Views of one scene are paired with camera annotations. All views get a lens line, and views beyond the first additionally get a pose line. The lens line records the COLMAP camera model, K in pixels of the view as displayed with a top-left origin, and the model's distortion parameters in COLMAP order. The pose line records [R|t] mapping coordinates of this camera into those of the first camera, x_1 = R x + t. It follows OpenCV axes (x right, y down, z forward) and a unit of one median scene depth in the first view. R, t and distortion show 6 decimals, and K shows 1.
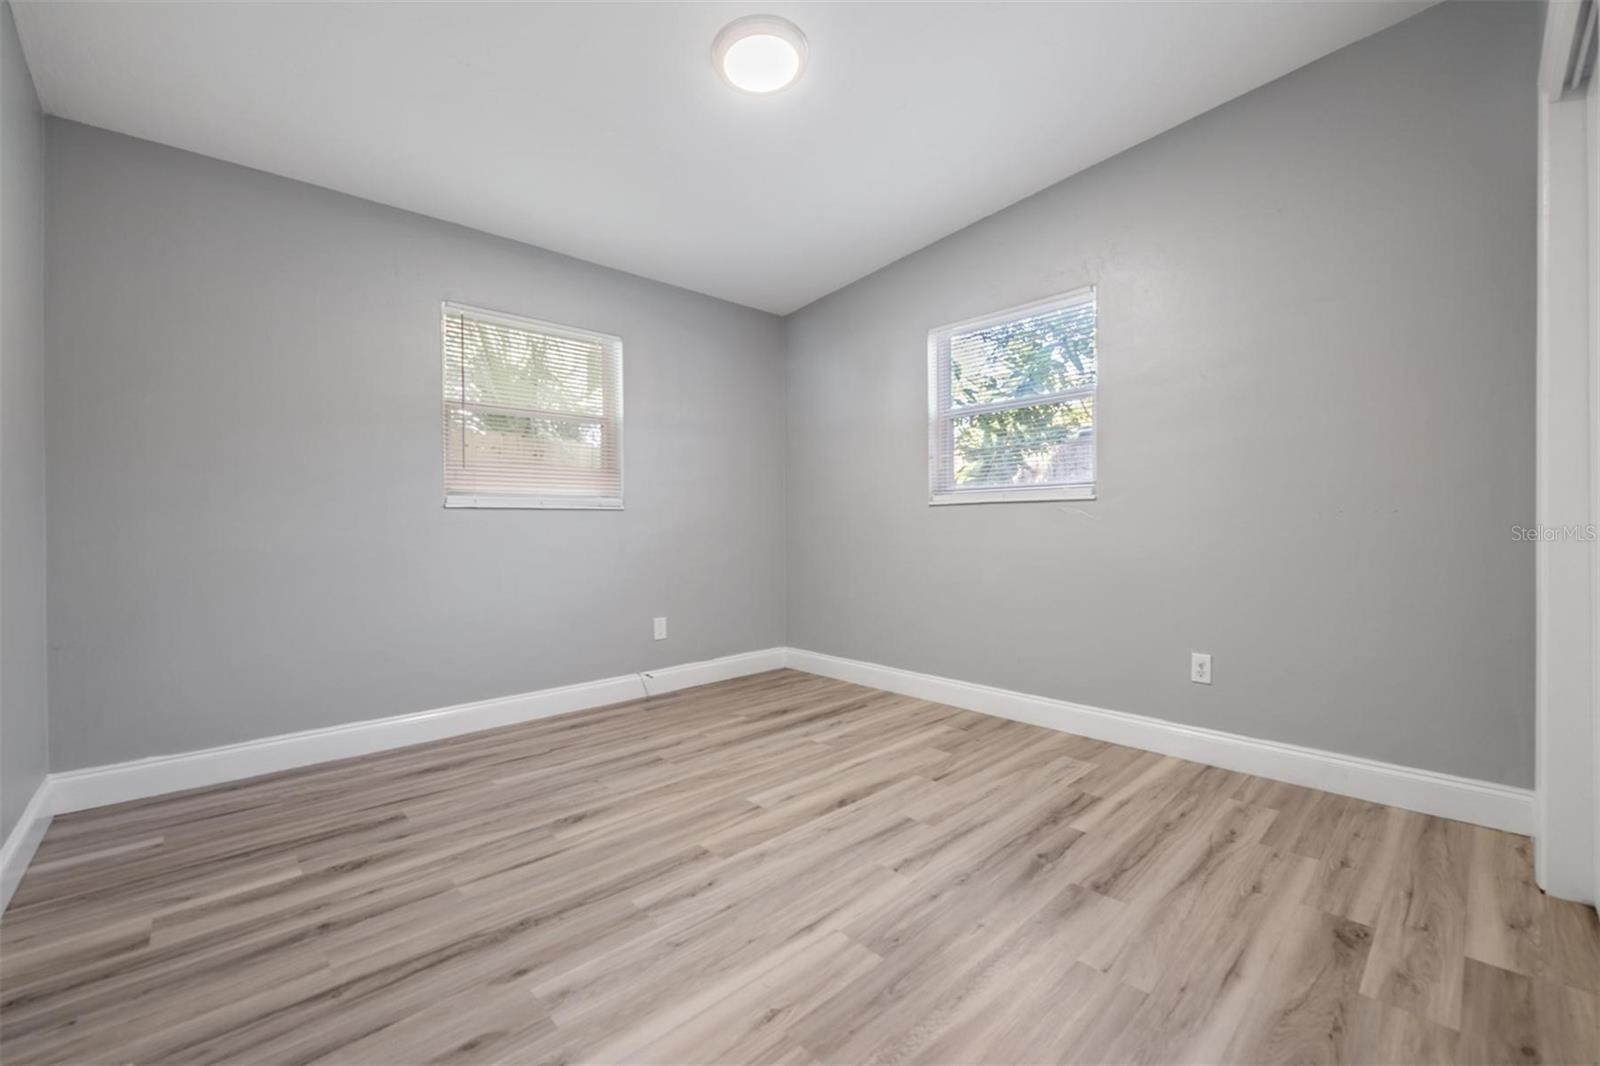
lens RADIAL K [[641.3, 0, 800.3], [0, 641.3, 531.4], [0, 0, 1]] dist [-0.011050, -0.001054]
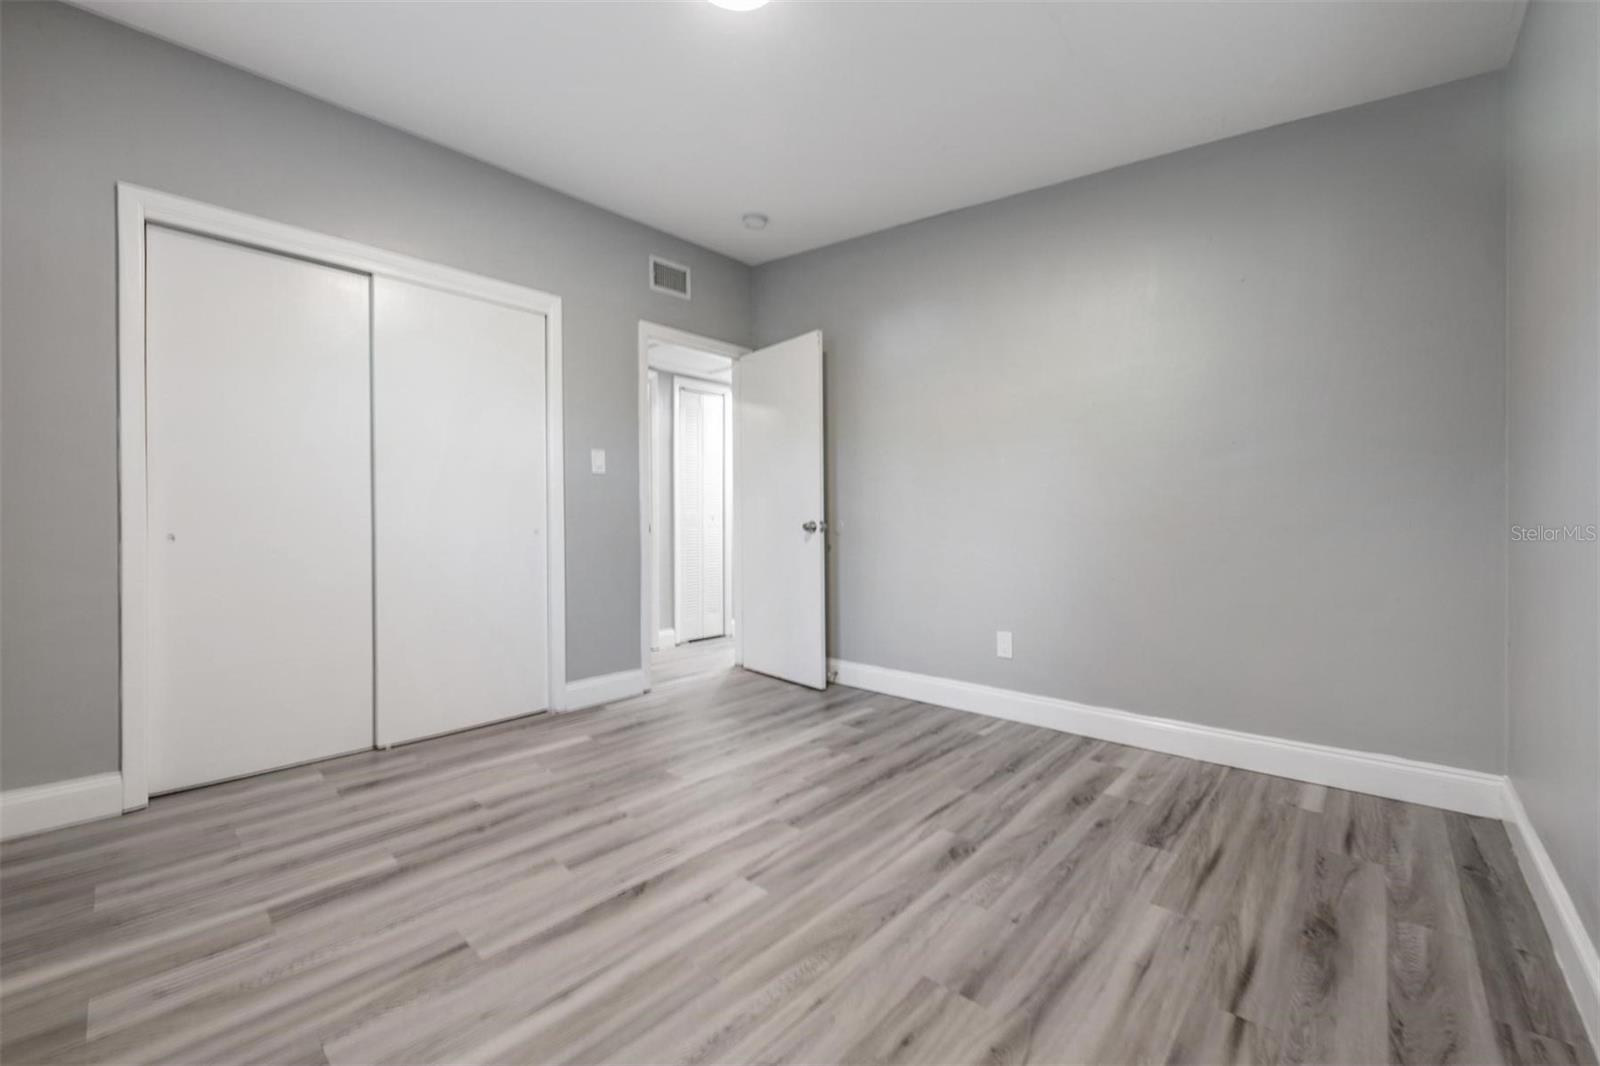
lens RADIAL K [[641.3, 0, 800.0], [0, 641.3, 529.5], [0, 0, 1]] dist [-0.011050, -0.001054]
pose [[-0.996593, 0.014684, -0.081156, -0.072701], [0.013907, 0.999852, 0.010127, -0.005344], [0.081293, 0.008963, -0.996650, 1.849238]]
